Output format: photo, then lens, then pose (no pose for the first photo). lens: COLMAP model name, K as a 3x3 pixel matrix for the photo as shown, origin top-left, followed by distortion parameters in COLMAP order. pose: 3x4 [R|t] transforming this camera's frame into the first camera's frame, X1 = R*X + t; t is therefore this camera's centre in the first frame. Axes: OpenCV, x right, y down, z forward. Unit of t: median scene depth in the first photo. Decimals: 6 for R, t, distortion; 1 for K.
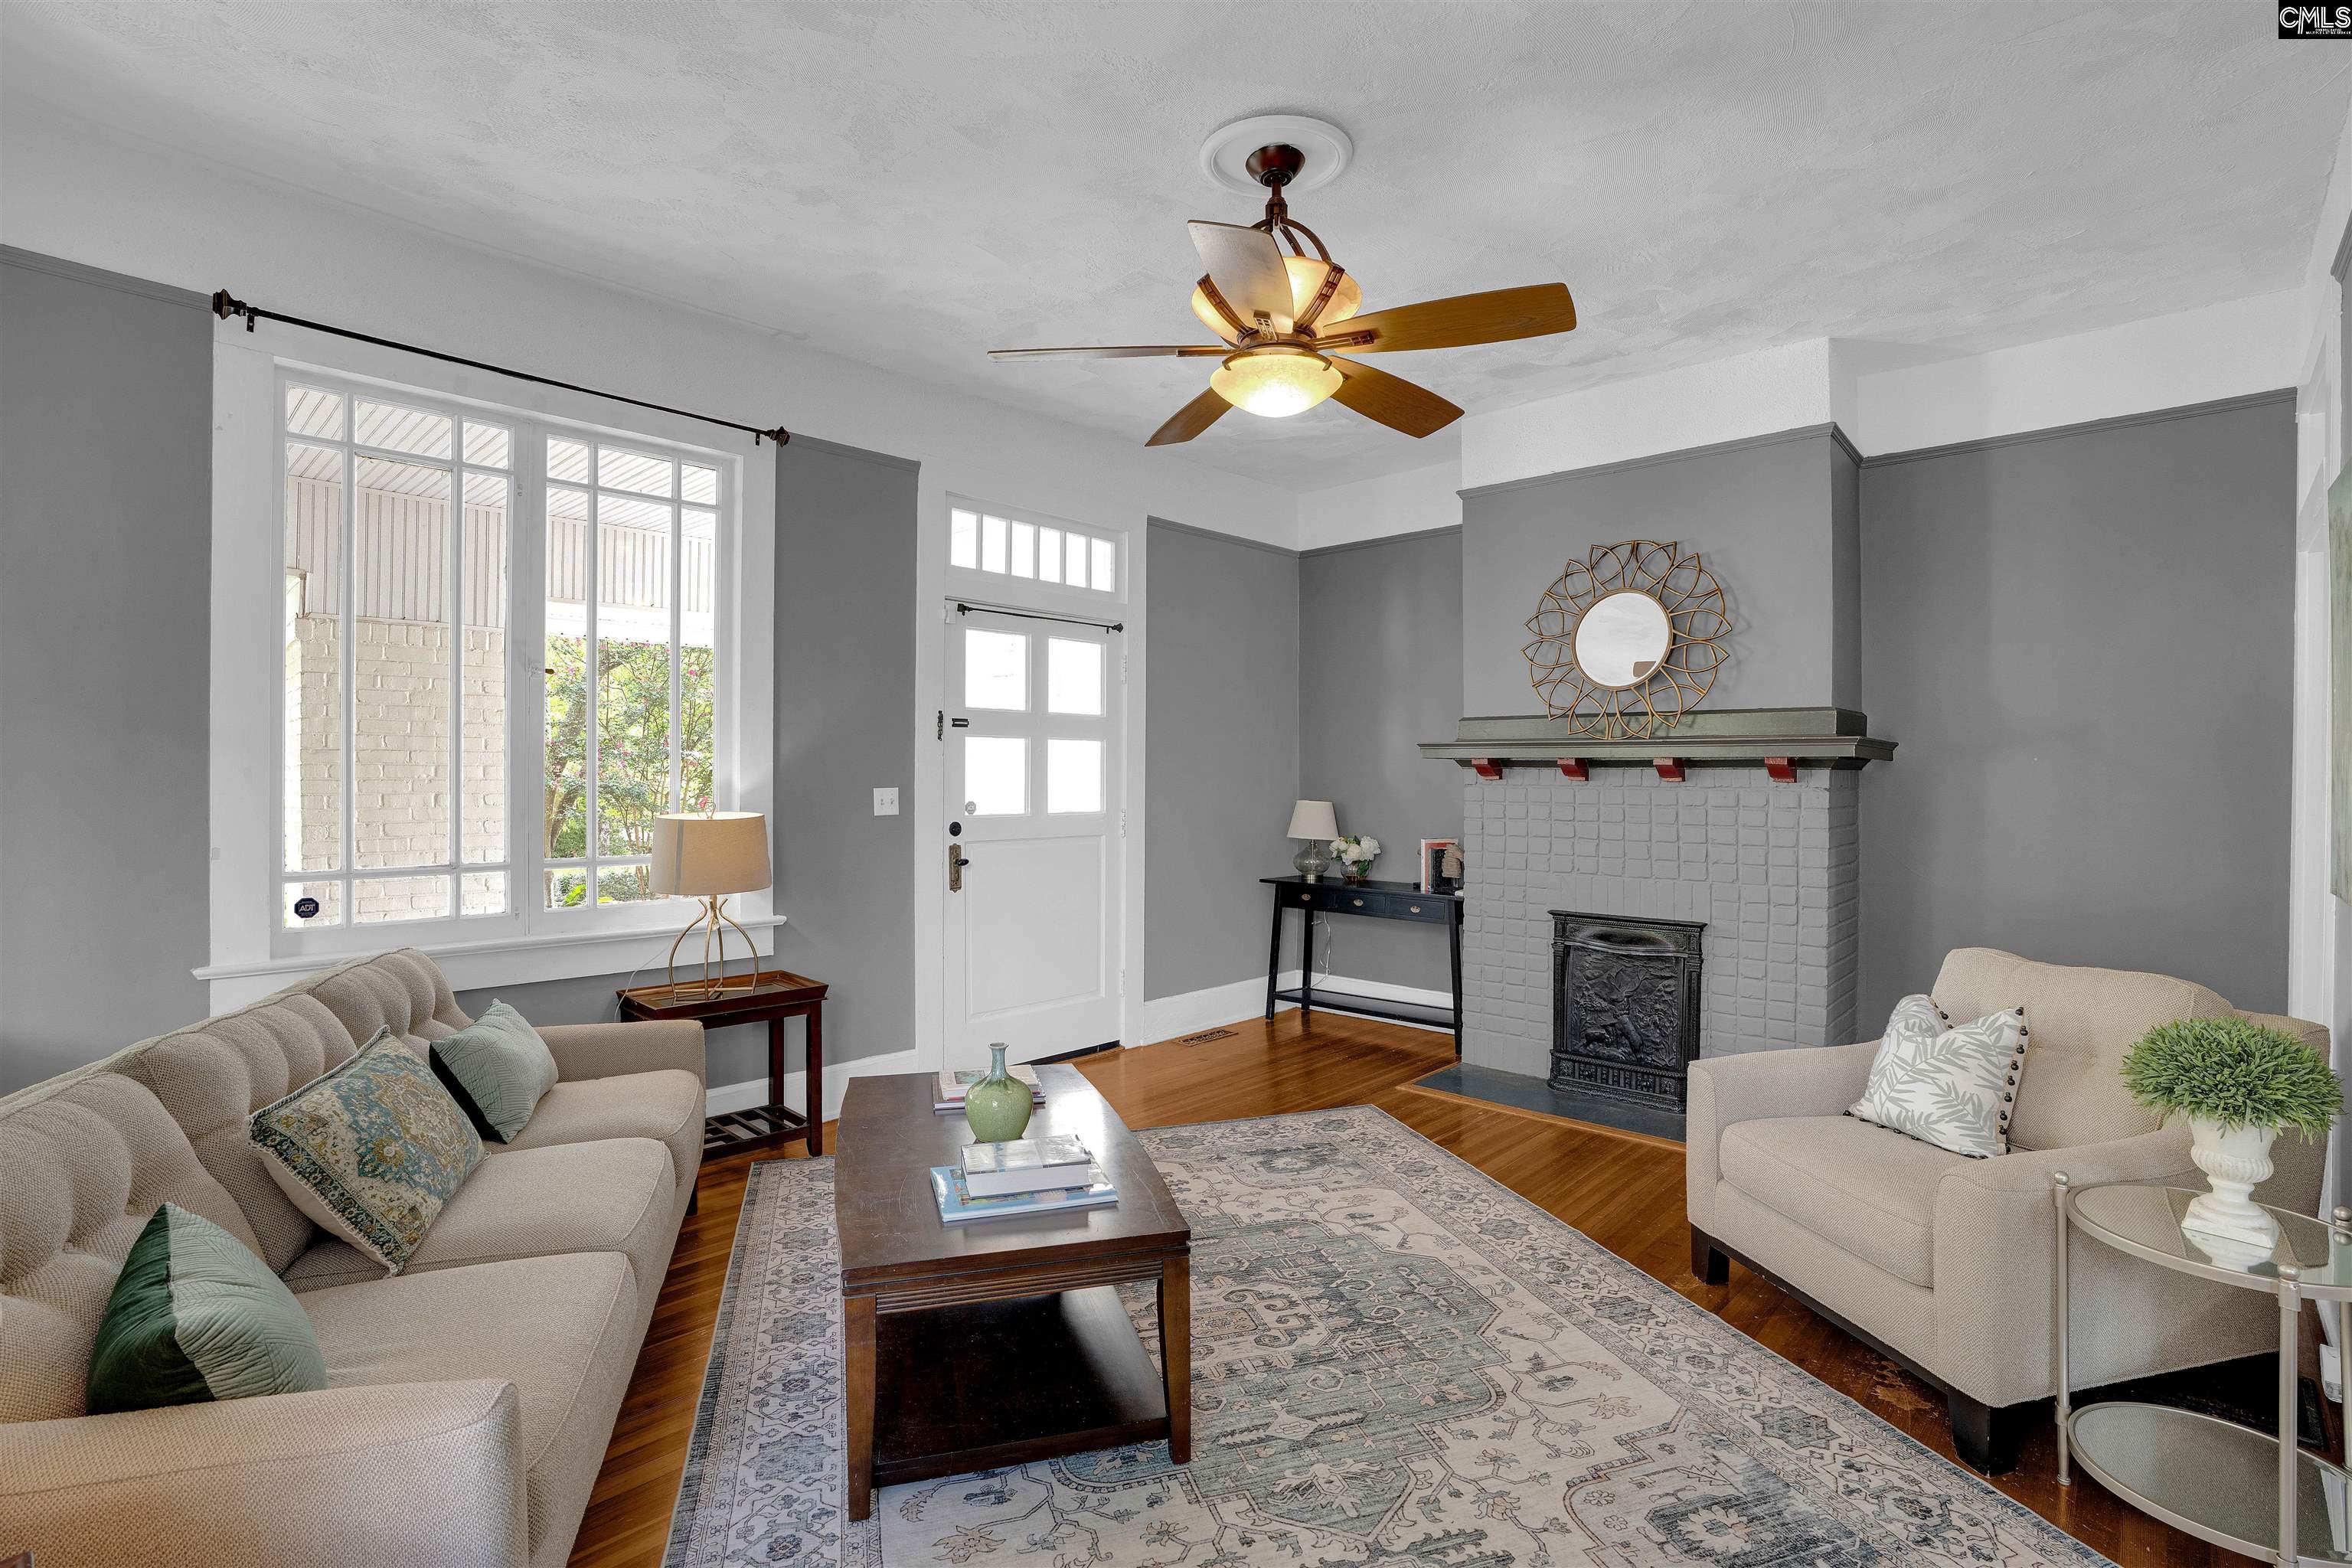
lens RADIAL K [[1145.0, 0, 1172.8], [0, 1145.0, 777.2], [0, 0, 1]] dist [-0.063346, 0.029912]
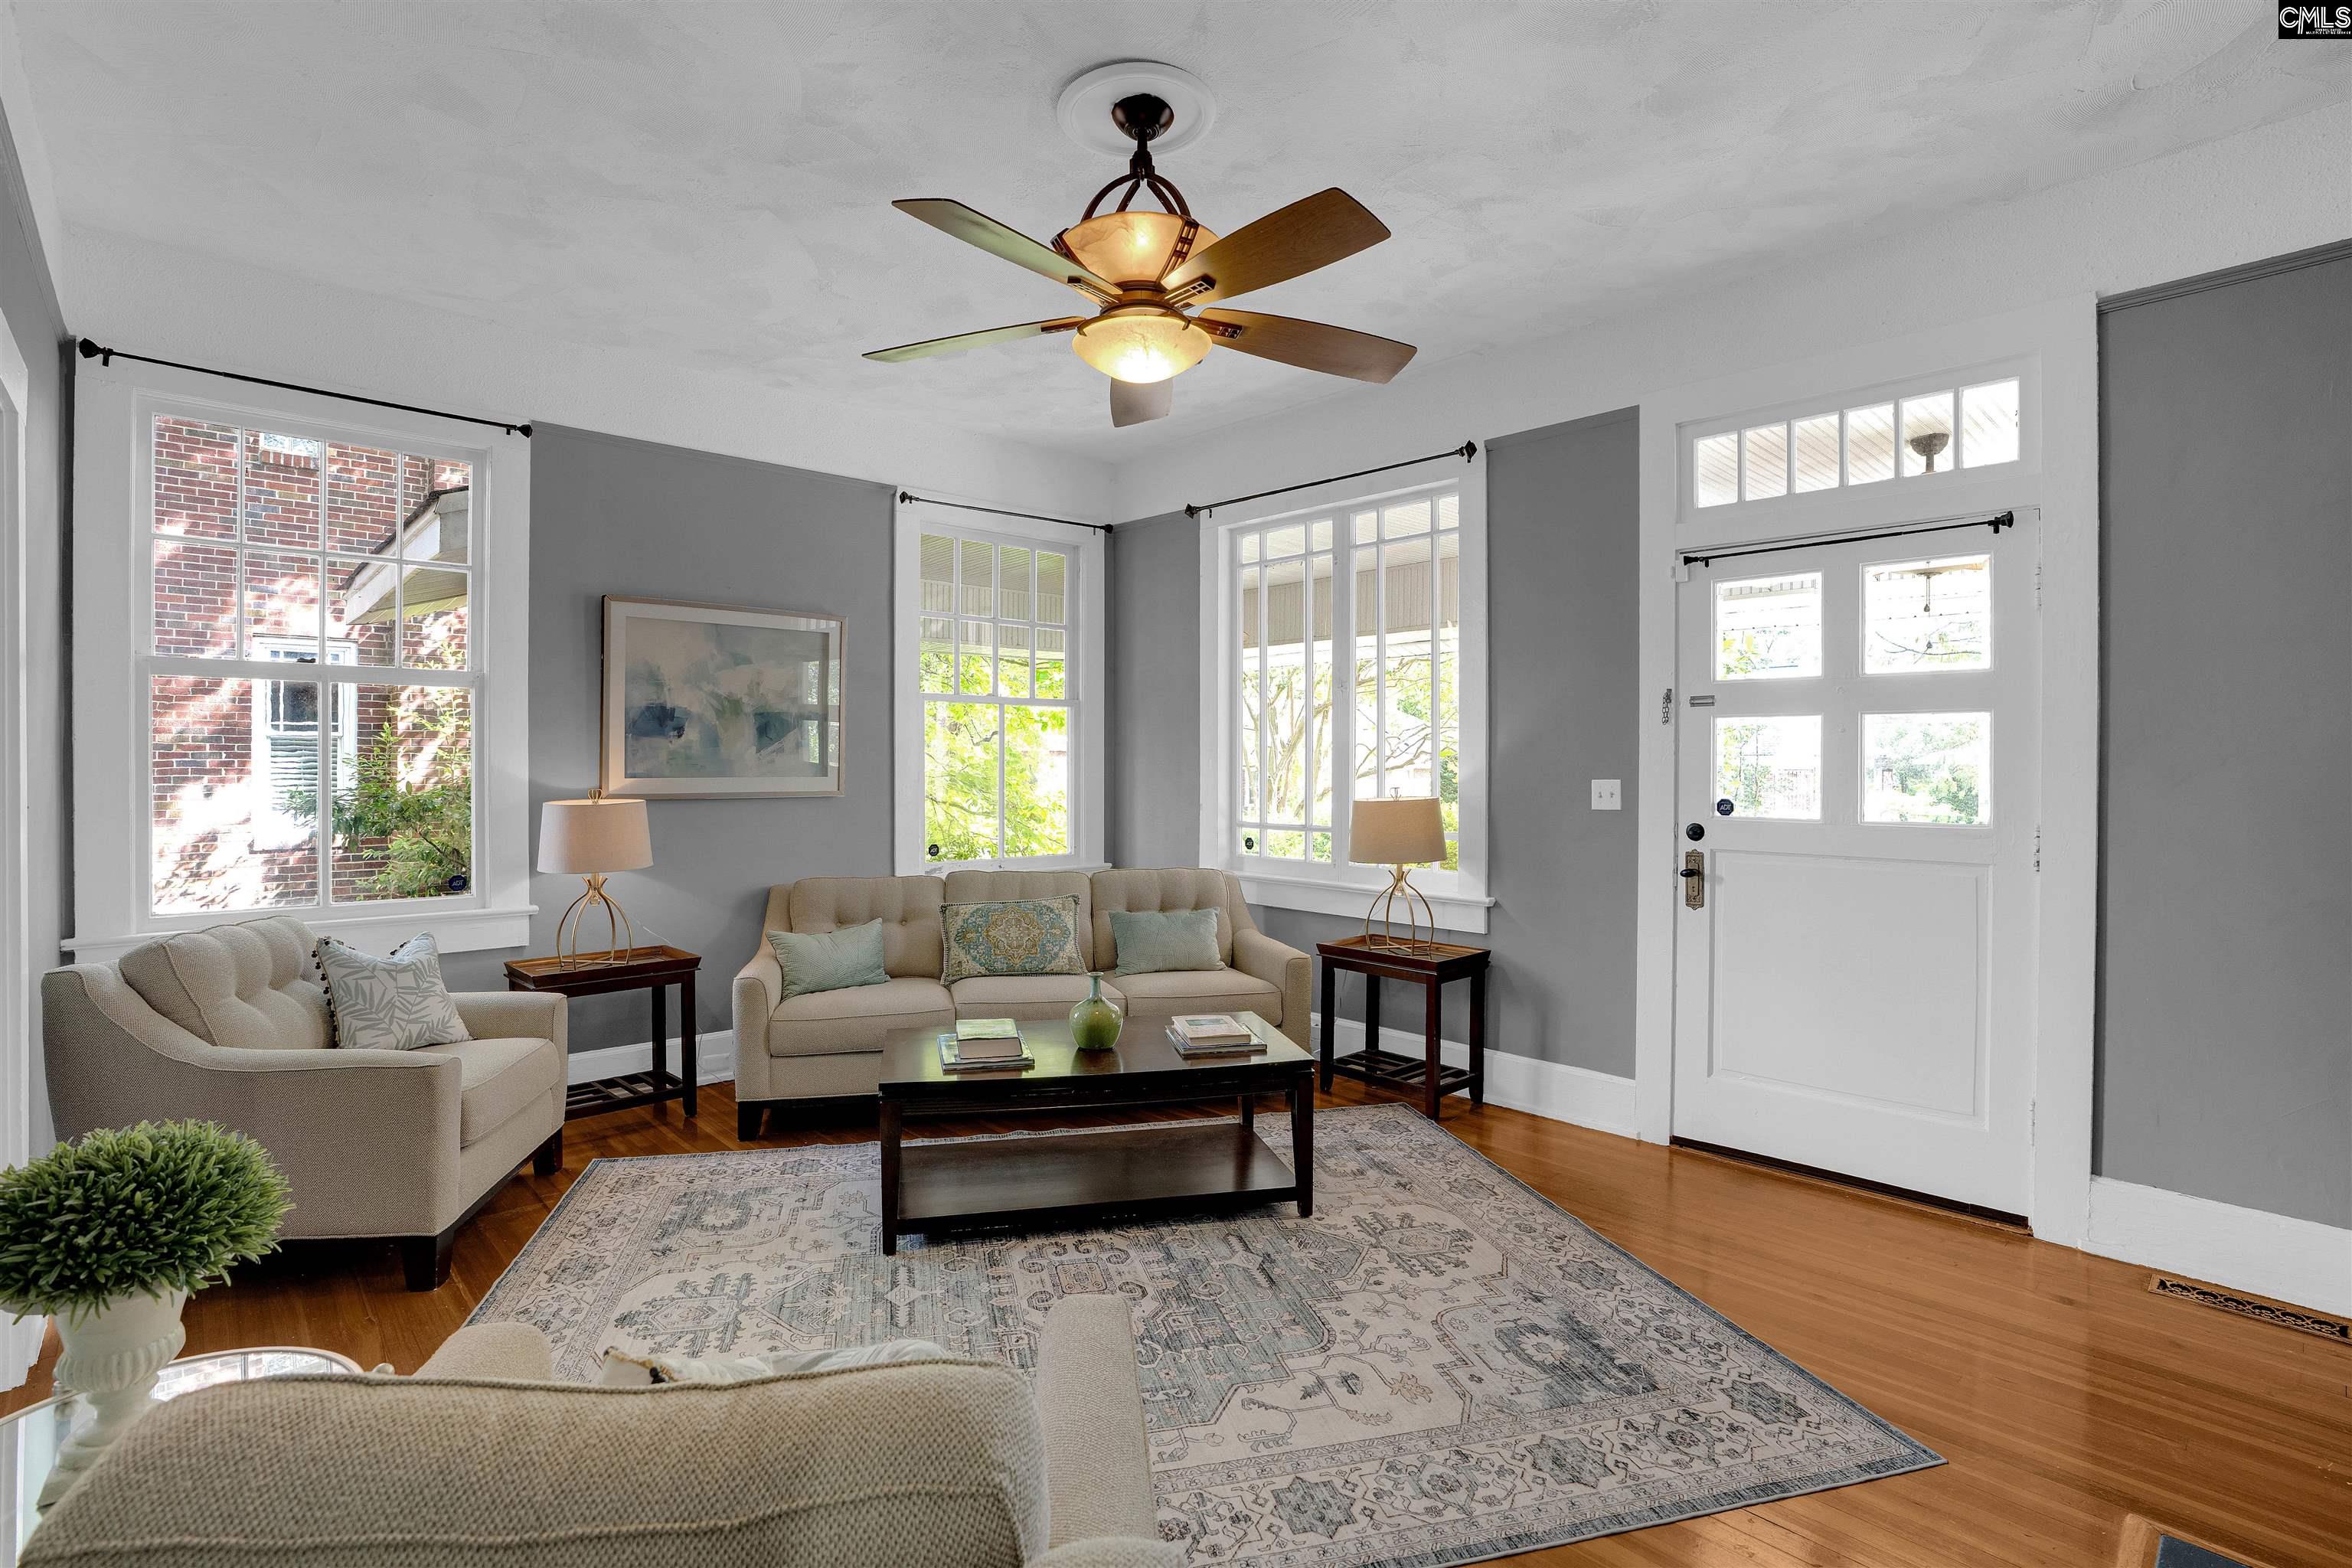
lens RADIAL K [[1145.0, 0, 1172.8], [0, 1145.0, 777.2], [0, 0, 1]] dist [-0.063346, 0.029912]
pose [[-0.089134, 0.008302, -0.995985, 0.671647], [-0.008796, 0.999920, 0.009122, 0.002040], [0.995981, 0.009574, -0.089054, 0.729426]]
